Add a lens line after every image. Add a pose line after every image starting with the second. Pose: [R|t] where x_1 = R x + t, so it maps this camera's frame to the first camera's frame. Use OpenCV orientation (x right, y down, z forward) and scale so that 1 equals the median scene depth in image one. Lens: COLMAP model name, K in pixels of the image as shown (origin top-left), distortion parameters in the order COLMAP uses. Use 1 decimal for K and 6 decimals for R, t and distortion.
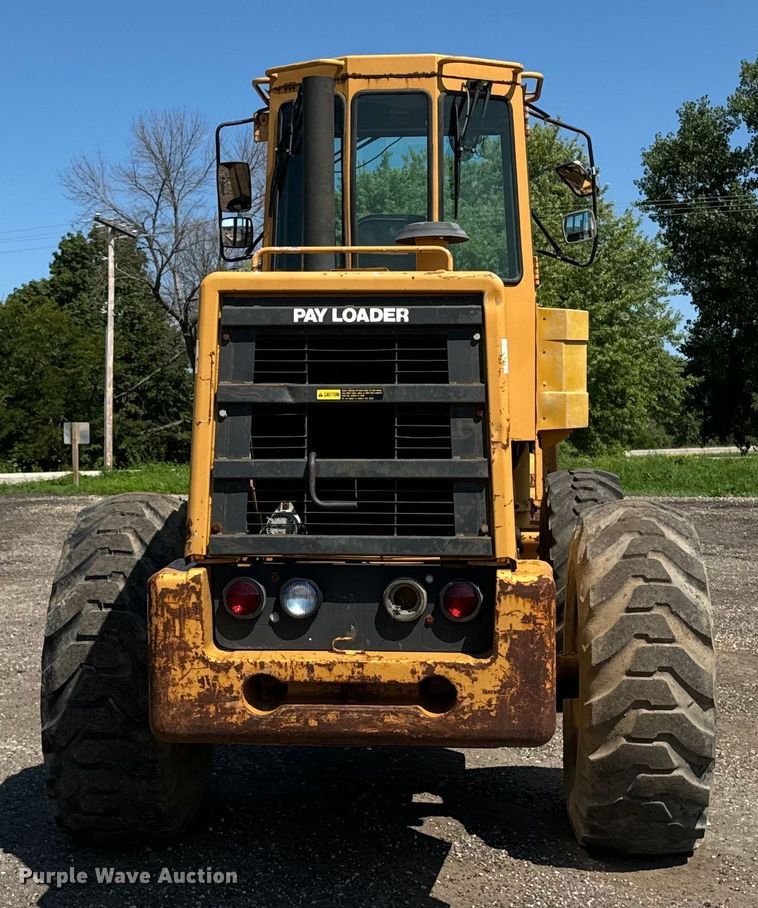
lens RADIAL K [[1515.7, 0, 379.0], [0, 1515.7, 454.0], [0, 0, 1]] dist [-0.032714, 1.051195]
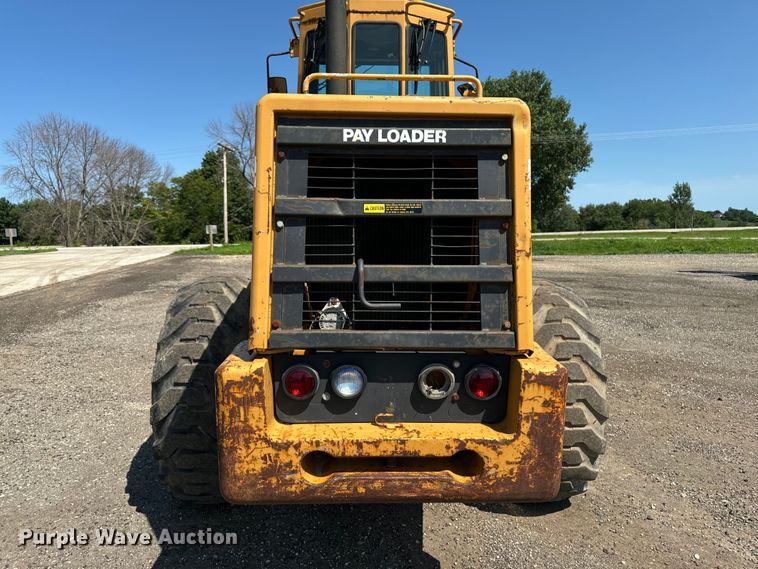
lens RADIAL K [[536.2, 0, 377.4], [0, 536.2, 295.6], [0, 0, 1]] dist [0.086096, -0.129729]
pose [[0.995733, -0.005612, 0.092111, -0.068358], [-0.004037, 0.994545, 0.104232, -0.016063], [-0.092193, -0.104159, 0.990278, 0.594347]]
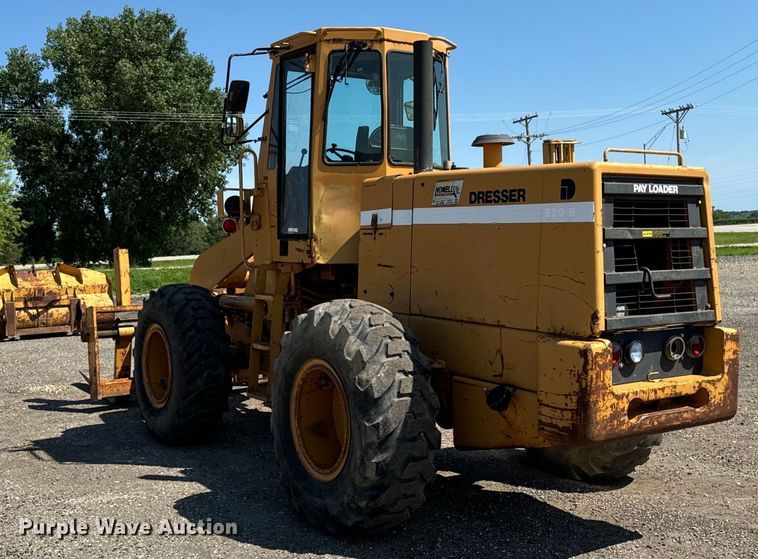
lens RADIAL K [[890.5, 0, 380.3], [0, 890.5, 253.6], [0, 0, 1]] dist [0.245396, -0.860489]
pose [[0.799434, -0.019722, 0.600430, -0.906701], [0.030575, 0.999501, -0.007878, -0.017820], [-0.599975, 0.024656, 0.799639, 0.352569]]
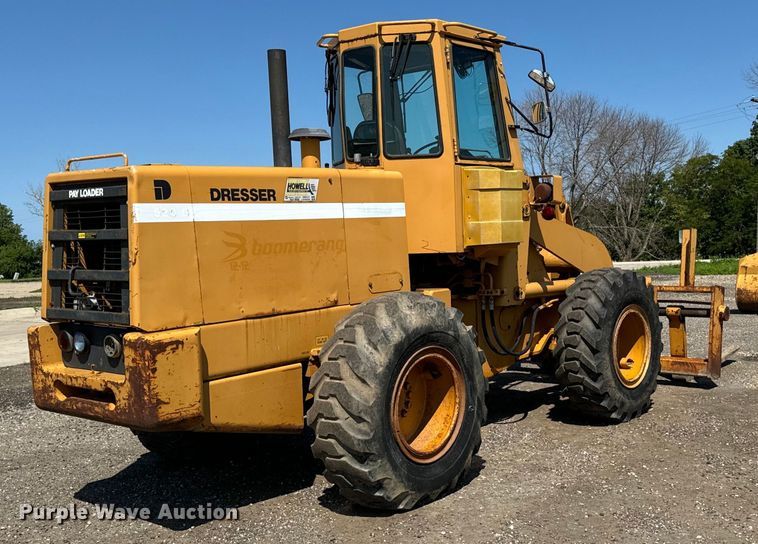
lens RADIAL K [[877.1, 0, 456.3], [0, 877.1, 284.4], [0, 0, 1]] dist [0.157868, -0.420255]
pose [[0.833928, 0.015259, -0.551662, 0.971657], [0.008554, 0.999140, 0.040566, -0.019606], [0.551807, -0.038548, 0.833081, 0.330550]]
